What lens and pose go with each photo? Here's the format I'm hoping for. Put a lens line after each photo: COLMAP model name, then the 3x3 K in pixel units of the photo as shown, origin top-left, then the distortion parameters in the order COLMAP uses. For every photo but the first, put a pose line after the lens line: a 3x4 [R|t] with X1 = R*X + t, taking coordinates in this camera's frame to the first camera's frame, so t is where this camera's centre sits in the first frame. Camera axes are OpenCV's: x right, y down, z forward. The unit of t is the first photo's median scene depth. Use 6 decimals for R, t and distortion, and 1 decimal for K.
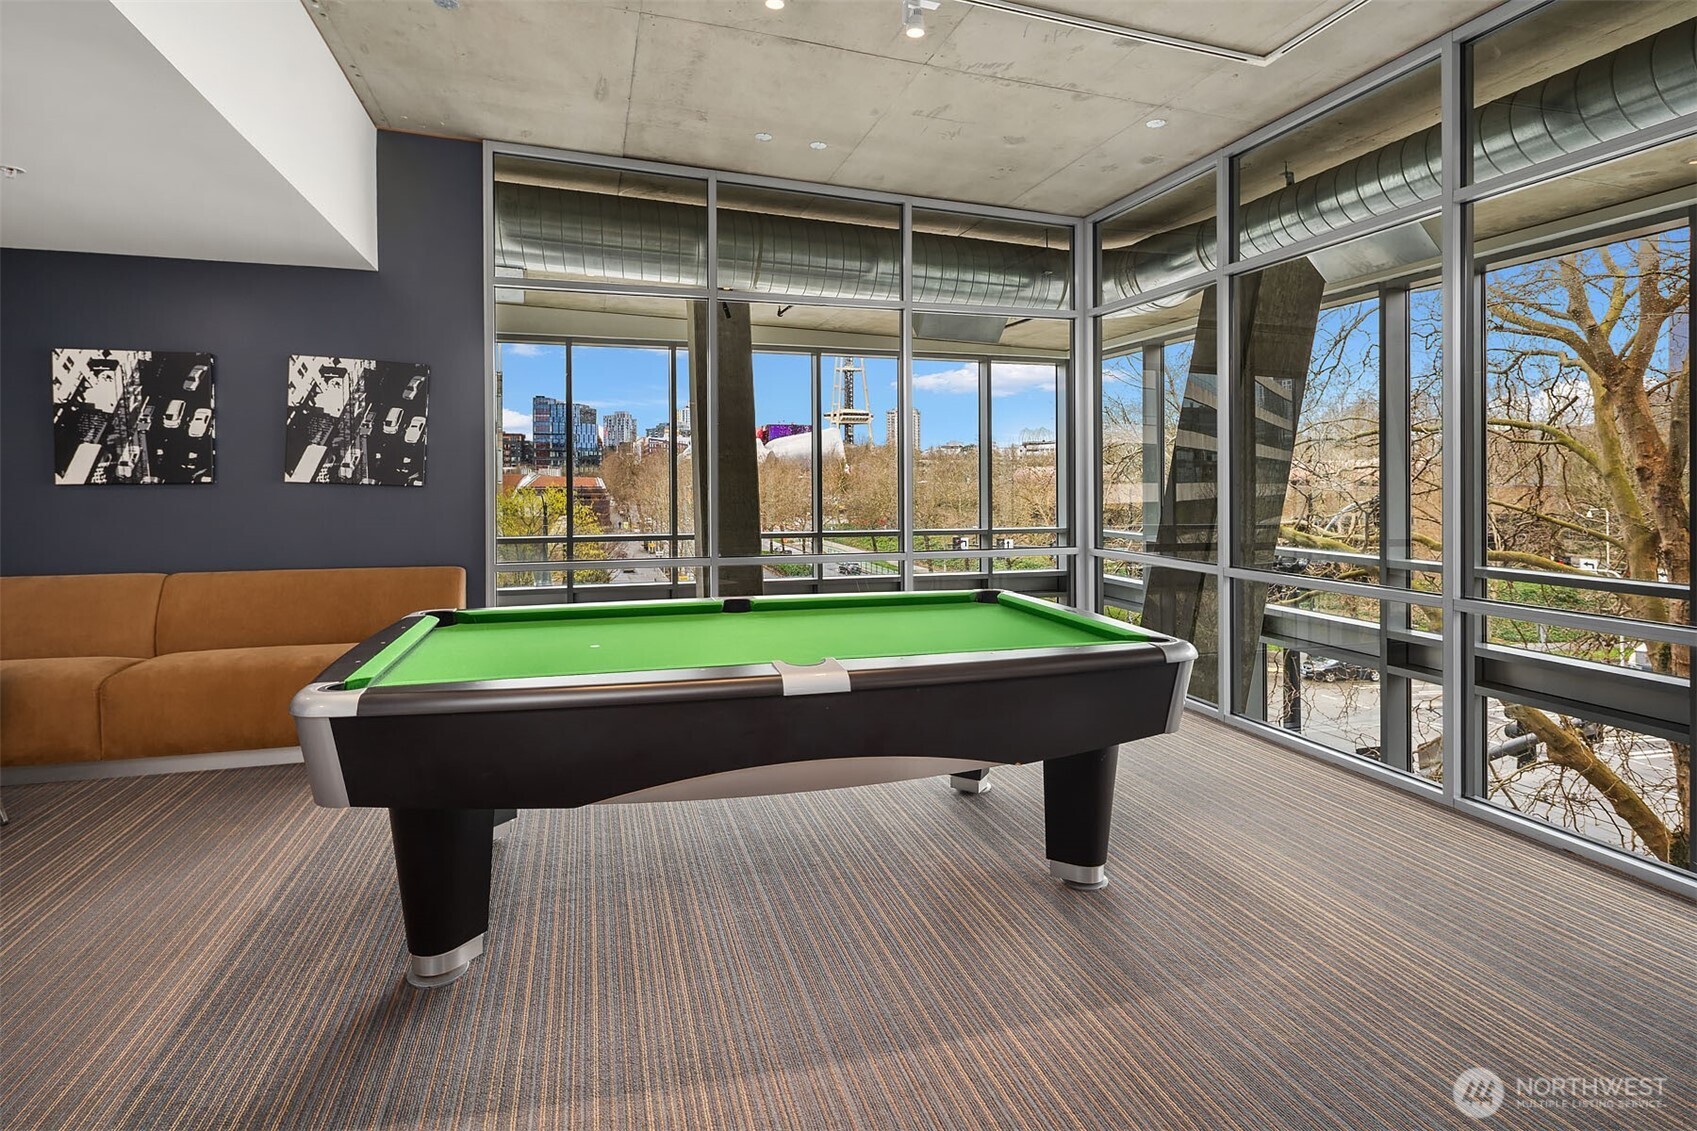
lens RADIAL K [[849.8, 0, 834.3], [0, 849.8, 564.5], [0, 0, 1]] dist [0.001877, -0.001207]
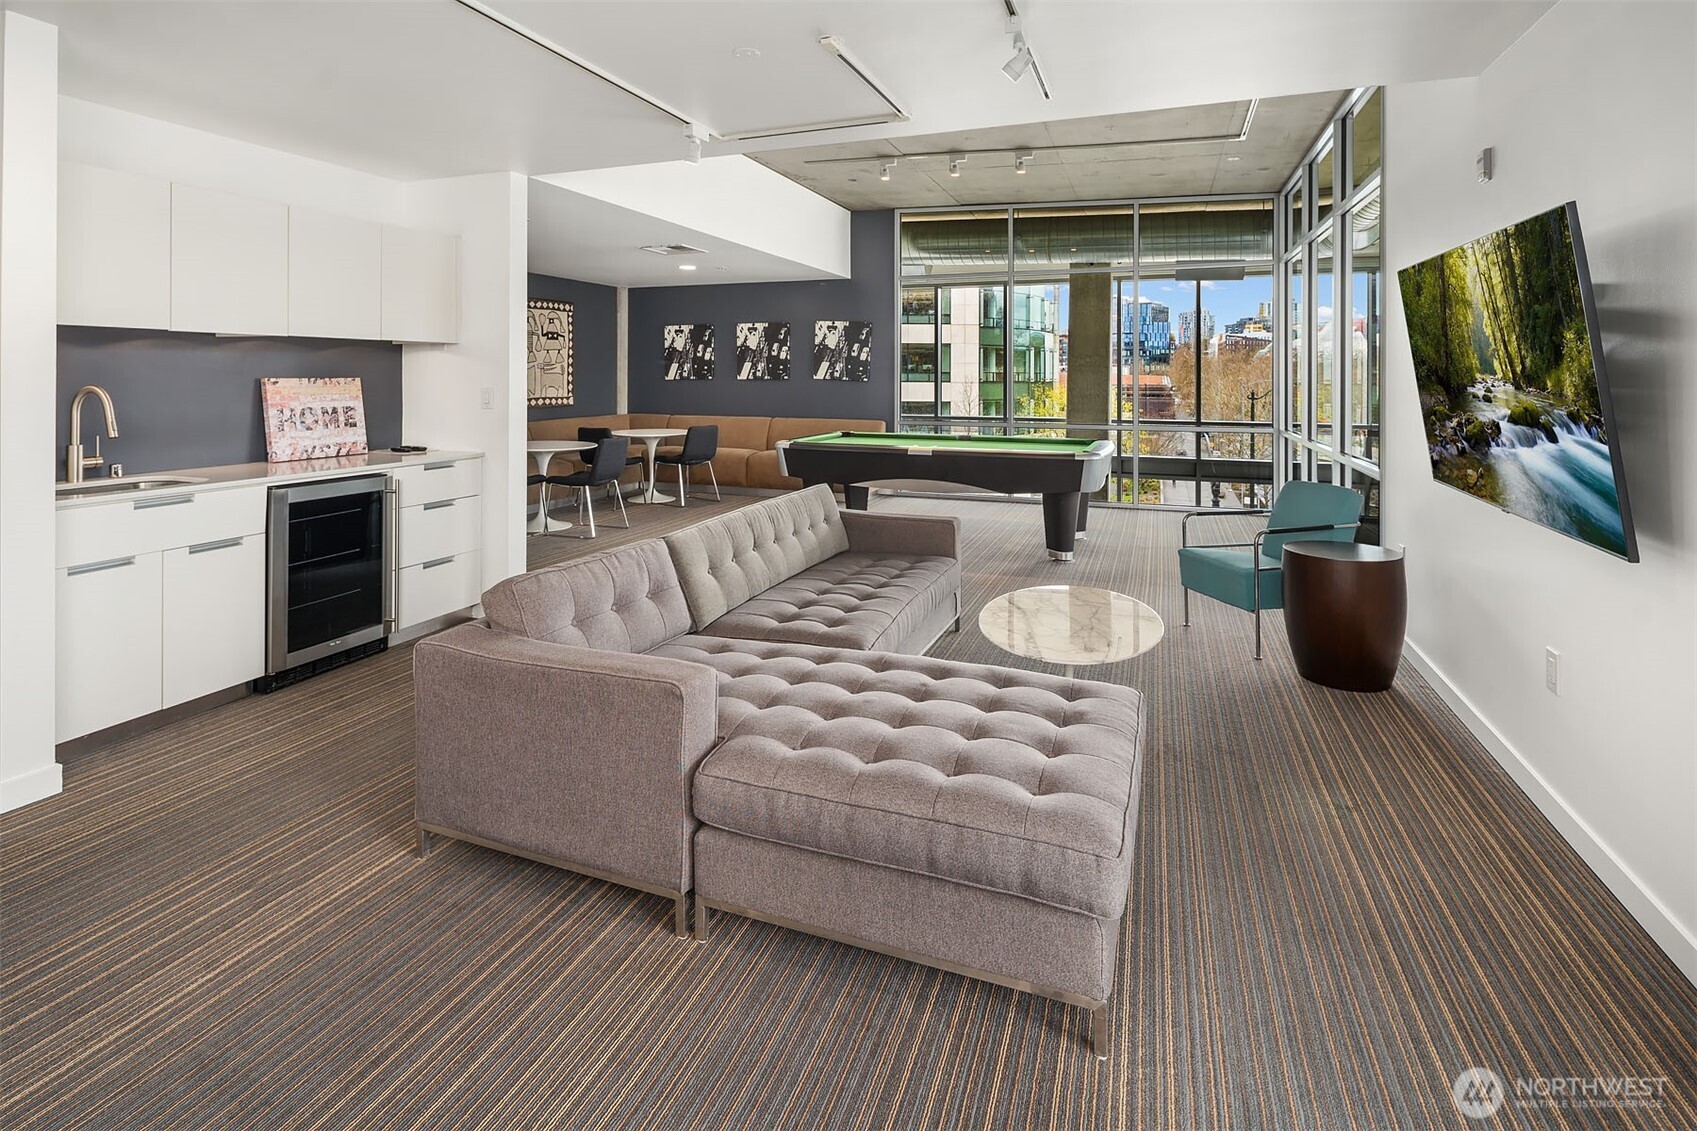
lens RADIAL K [[849.8, 0, 834.3], [0, 849.8, 564.5], [0, 0, 1]] dist [0.001877, -0.001207]
pose [[0.783634, 0.137125, -0.605900, 0.853173], [-0.065781, 0.988167, 0.138561, 0.076891], [0.617730, -0.068725, 0.783381, -0.795826]]
